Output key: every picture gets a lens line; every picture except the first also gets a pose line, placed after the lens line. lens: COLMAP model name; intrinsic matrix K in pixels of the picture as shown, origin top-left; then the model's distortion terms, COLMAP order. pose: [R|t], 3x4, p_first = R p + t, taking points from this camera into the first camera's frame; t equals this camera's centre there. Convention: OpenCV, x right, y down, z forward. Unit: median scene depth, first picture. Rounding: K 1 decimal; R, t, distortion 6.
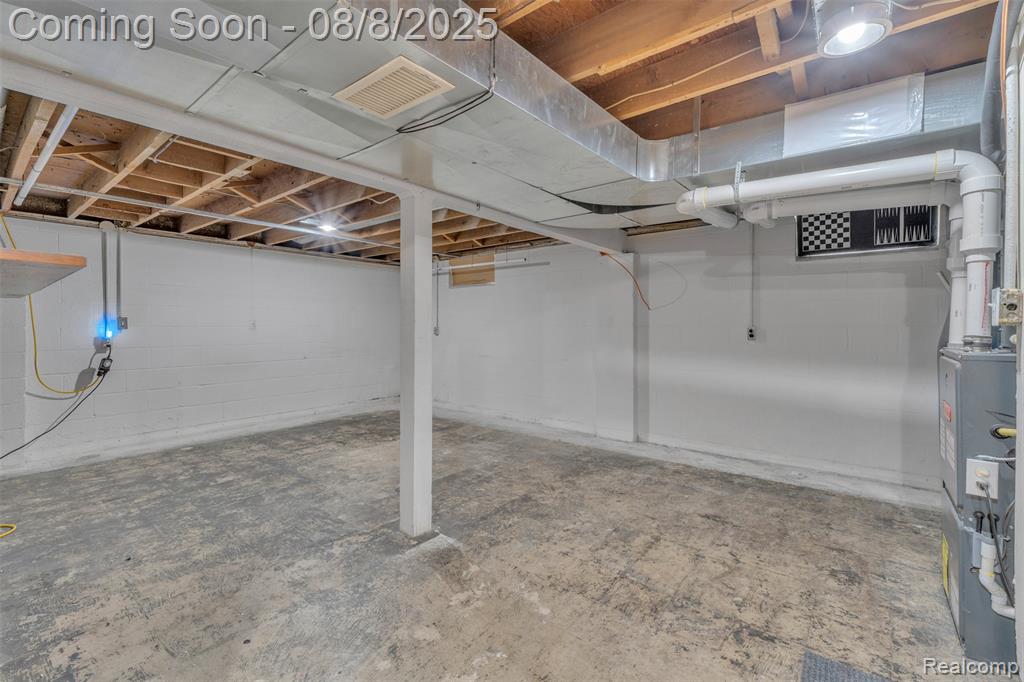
lens RADIAL K [[439.9, 0, 524.8], [0, 439.9, 319.0], [0, 0, 1]] dist [0.006152, 0.000559]
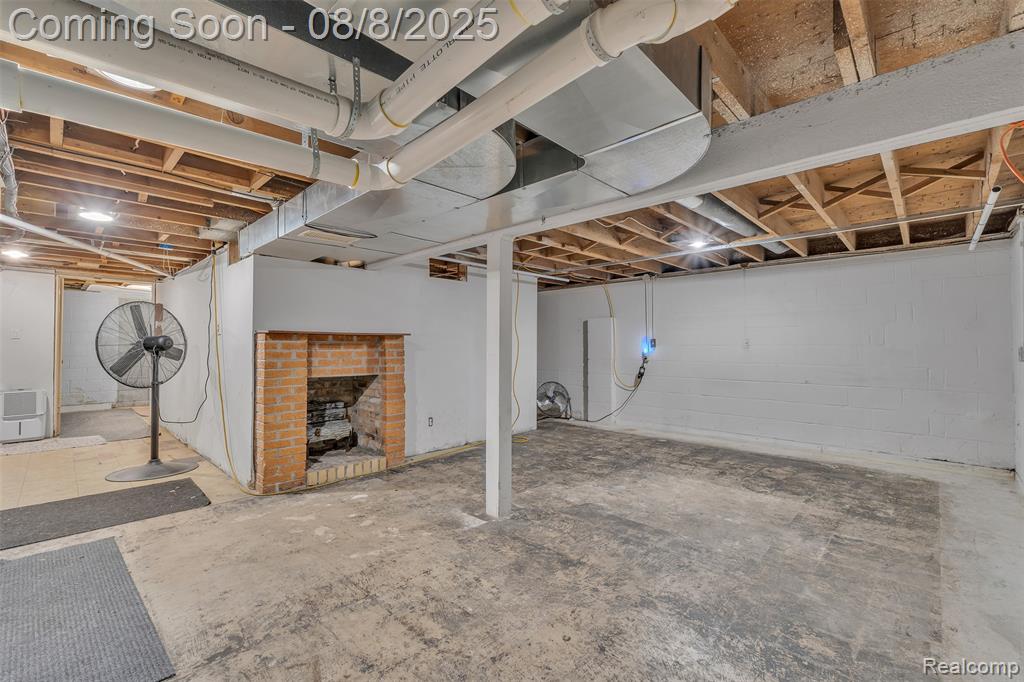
lens RADIAL K [[439.9, 0, 502.6], [0, 439.9, 343.6], [0, 0, 1]] dist [0.006152, 0.000559]
pose [[-0.113931, -0.004854, -0.993477, 0.999001], [0.017694, 0.999820, -0.006915, 0.017940], [0.993331, -0.018366, -0.113825, 1.202779]]
